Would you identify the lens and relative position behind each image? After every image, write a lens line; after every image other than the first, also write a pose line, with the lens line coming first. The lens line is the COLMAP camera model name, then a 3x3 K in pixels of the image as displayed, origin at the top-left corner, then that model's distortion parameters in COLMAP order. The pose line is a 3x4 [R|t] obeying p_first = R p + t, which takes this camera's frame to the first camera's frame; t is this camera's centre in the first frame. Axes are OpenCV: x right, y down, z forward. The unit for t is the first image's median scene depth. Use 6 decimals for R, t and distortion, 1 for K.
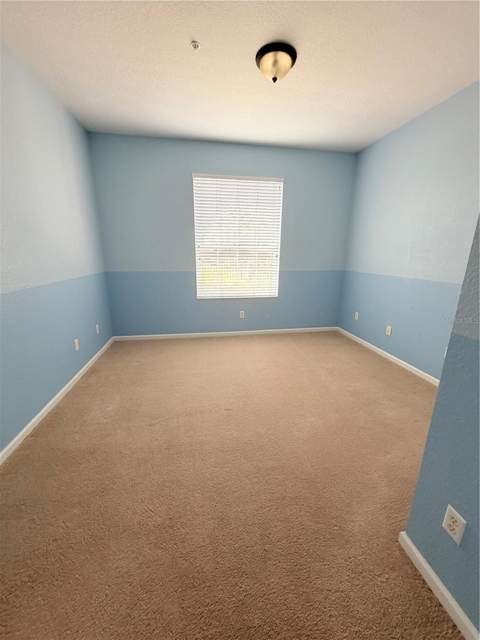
lens RADIAL K [[256.3, 0, 240.0], [0, 256.3, 320.0], [0, 0, 1]] dist [0.001357, 0.000176]
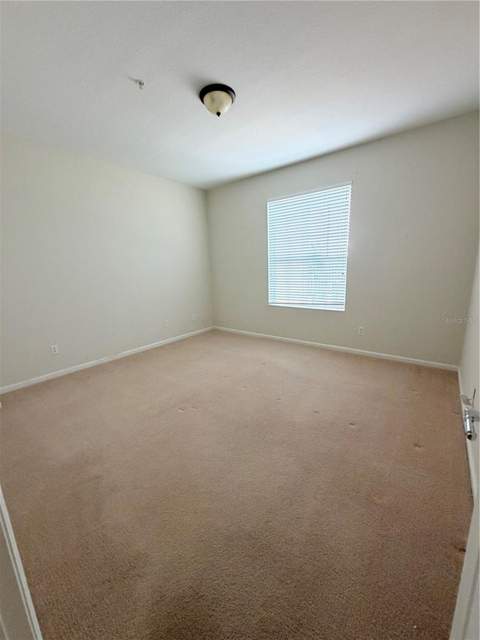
lens RADIAL K [[256.3, 0, 240.0], [0, 256.3, 320.0], [0, 0, 1]] dist [0.001357, 0.000176]
pose [[0.666606, 0.126801, -0.734546, 0.666344], [-0.154520, 0.987527, 0.030244, -0.034075], [0.729219, 0.093341, 0.677885, 0.149623]]
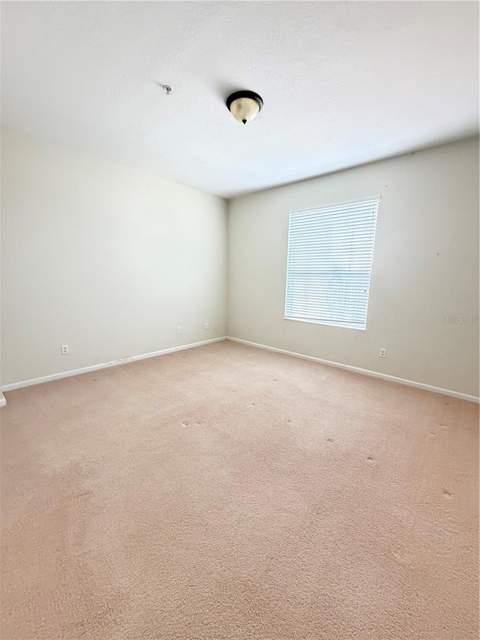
lens RADIAL K [[256.3, 0, 240.0], [0, 256.3, 320.0], [0, 0, 1]] dist [0.001357, 0.000176]
pose [[0.614701, 0.139811, -0.776270, 0.636960], [-0.218598, 0.975811, 0.002650, -0.041245], [0.757864, 0.168063, 0.630395, 0.180665]]
